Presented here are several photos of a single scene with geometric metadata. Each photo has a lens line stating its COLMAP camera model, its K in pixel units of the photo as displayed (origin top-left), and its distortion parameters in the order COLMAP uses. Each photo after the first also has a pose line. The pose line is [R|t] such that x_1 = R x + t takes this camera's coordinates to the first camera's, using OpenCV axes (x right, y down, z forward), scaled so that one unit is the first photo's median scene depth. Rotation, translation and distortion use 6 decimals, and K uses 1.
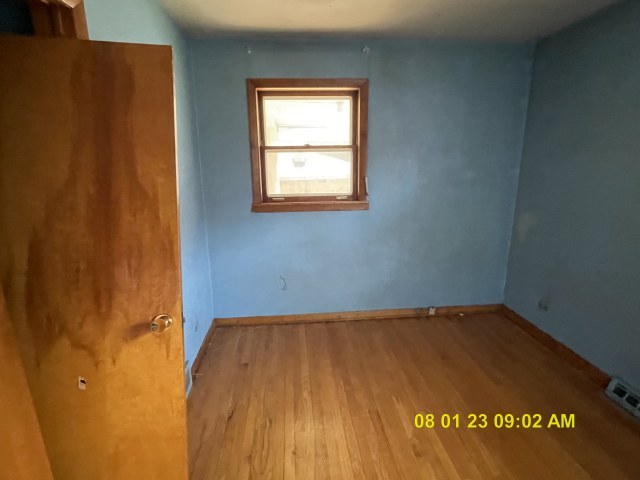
lens RADIAL K [[317.1, 0, 318.0], [0, 317.1, 237.4], [0, 0, 1]] dist [-0.030058, -0.000290]
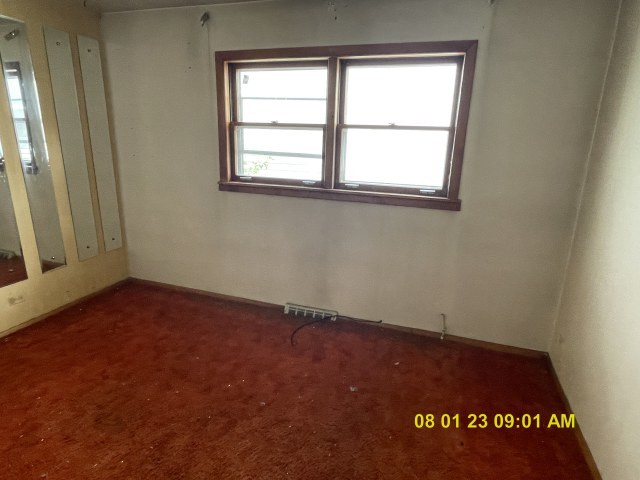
lens RADIAL K [[377.8, 0, 313.3], [0, 377.8, 236.0], [0, 0, 1]] dist [0.002548, 0.000730]
pose [[0.930388, 0.134776, -0.340901, 0.477215], [-0.132772, 0.990713, 0.029318, -0.011148], [0.341686, 0.017985, 0.939642, 0.011322]]
